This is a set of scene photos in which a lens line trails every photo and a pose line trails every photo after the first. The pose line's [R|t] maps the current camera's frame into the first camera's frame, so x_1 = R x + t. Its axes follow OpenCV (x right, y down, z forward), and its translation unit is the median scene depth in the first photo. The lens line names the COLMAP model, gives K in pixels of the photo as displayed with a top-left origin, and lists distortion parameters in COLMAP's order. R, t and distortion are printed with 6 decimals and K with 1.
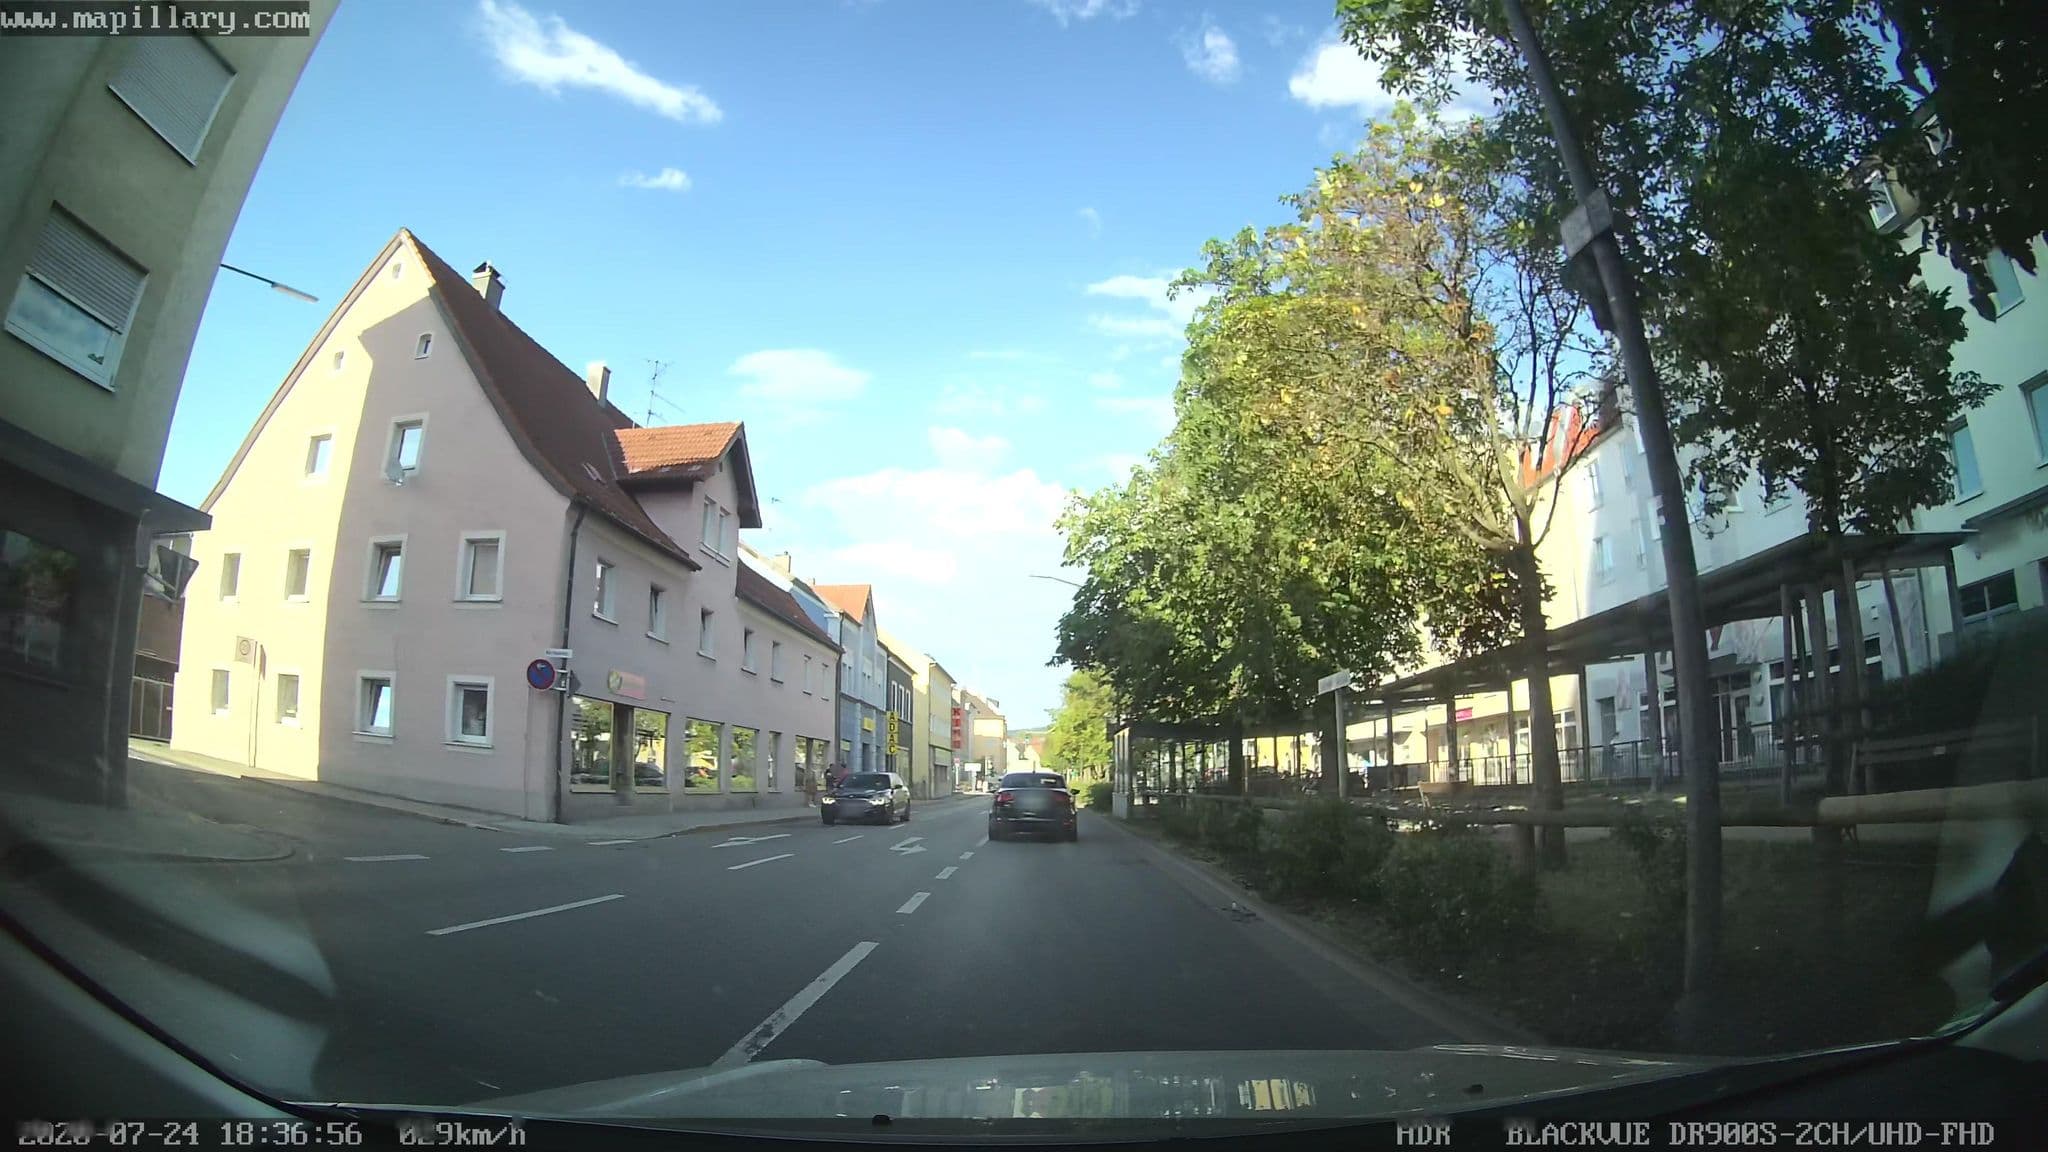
lens RADIAL K [[1573.1, 0, 1032.0], [0, 1573.1, 574.5], [0, 0, 1]] dist [-0.350272, -0.003740]
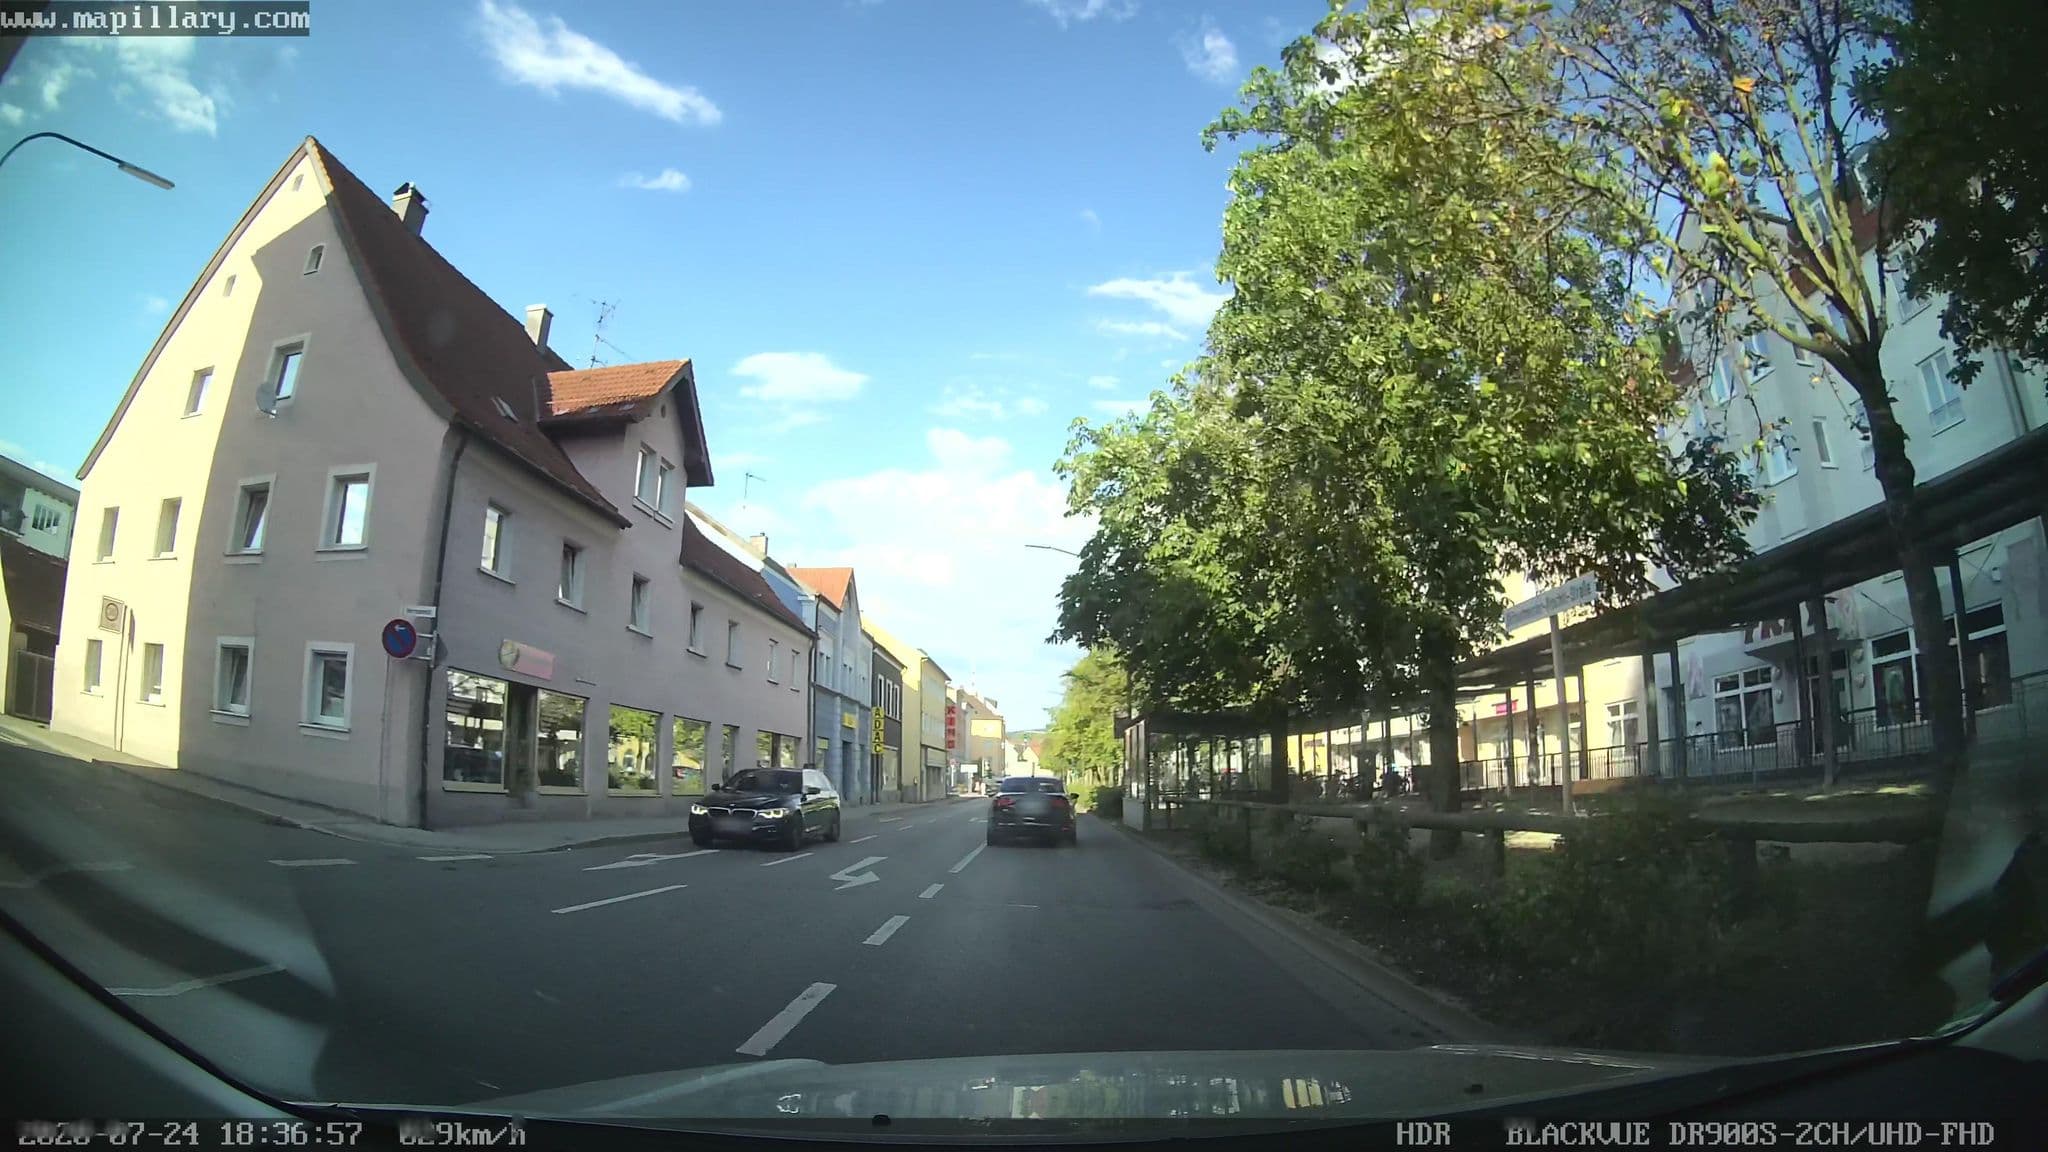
lens RADIAL K [[1513.2, 0, 1024.0], [0, 1513.2, 576.0], [0, 0, 1]] dist [-0.340227, 0.006829]
pose [[0.999985, 0.001092, -0.005326, 0.001191], [-0.001124, 0.999982, -0.005932, 0.018596], [0.005320, 0.005938, 0.999968, 0.139149]]
